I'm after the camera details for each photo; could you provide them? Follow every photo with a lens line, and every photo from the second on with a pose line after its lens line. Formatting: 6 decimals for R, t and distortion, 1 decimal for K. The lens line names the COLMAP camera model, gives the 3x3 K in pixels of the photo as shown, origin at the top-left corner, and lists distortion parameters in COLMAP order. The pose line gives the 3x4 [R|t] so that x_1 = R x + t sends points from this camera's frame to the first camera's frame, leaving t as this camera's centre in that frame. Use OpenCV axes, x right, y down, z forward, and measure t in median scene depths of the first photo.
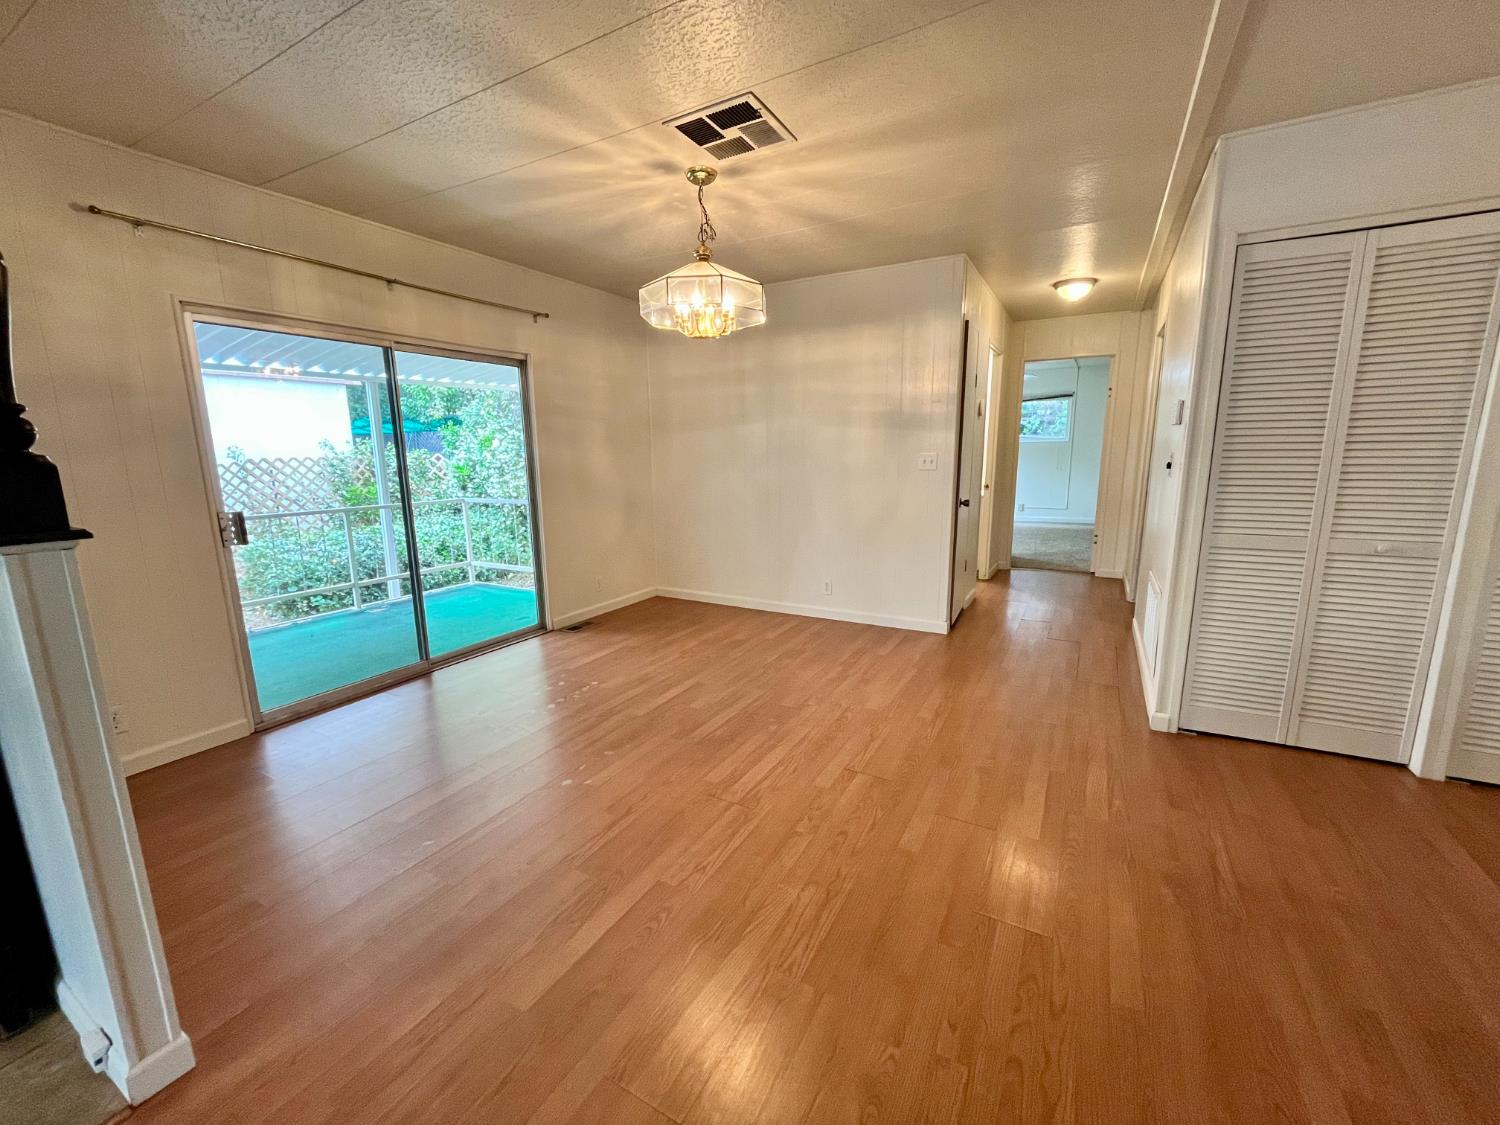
lens RADIAL K [[606.9, 0, 749.4], [0, 606.9, 562.0], [0, 0, 1]] dist [-0.004148, 0.000618]
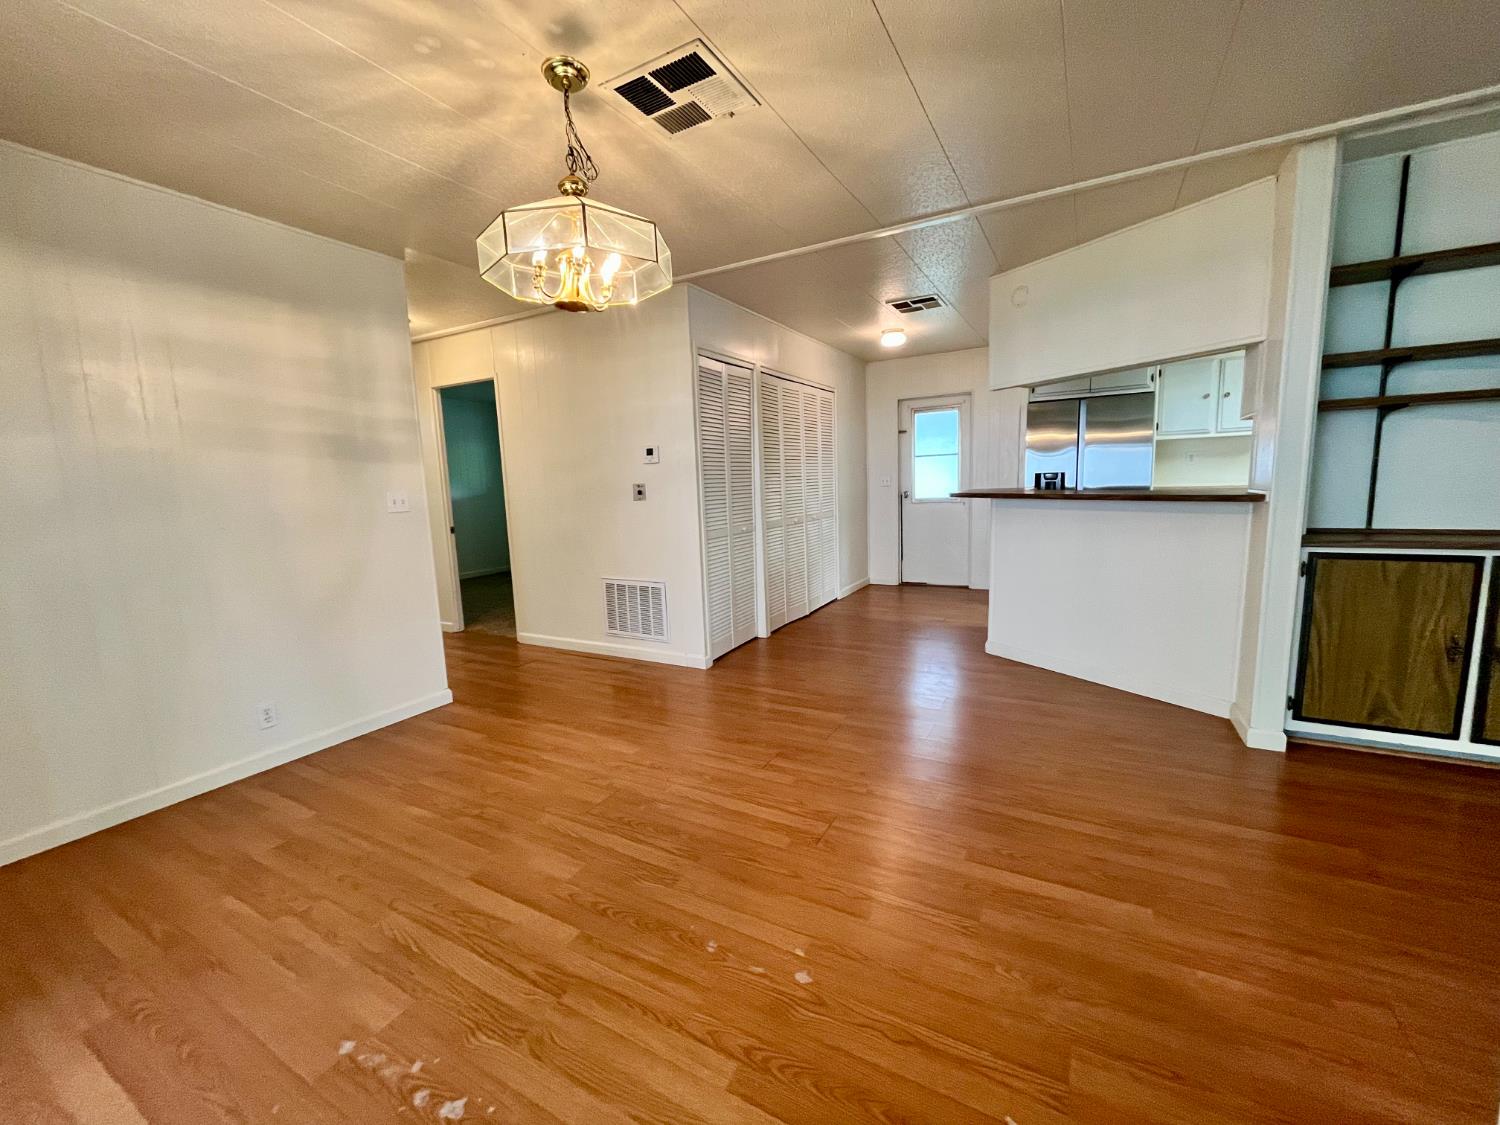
lens RADIAL K [[606.9, 0, 744.9], [0, 606.9, 564.6], [0, 0, 1]] dist [-0.004148, 0.000618]
pose [[-0.000524, -0.123531, 0.992341, -0.657936], [0.214116, 0.969313, 0.120778, -0.108796], [-0.976808, 0.212540, 0.025942, 0.713009]]
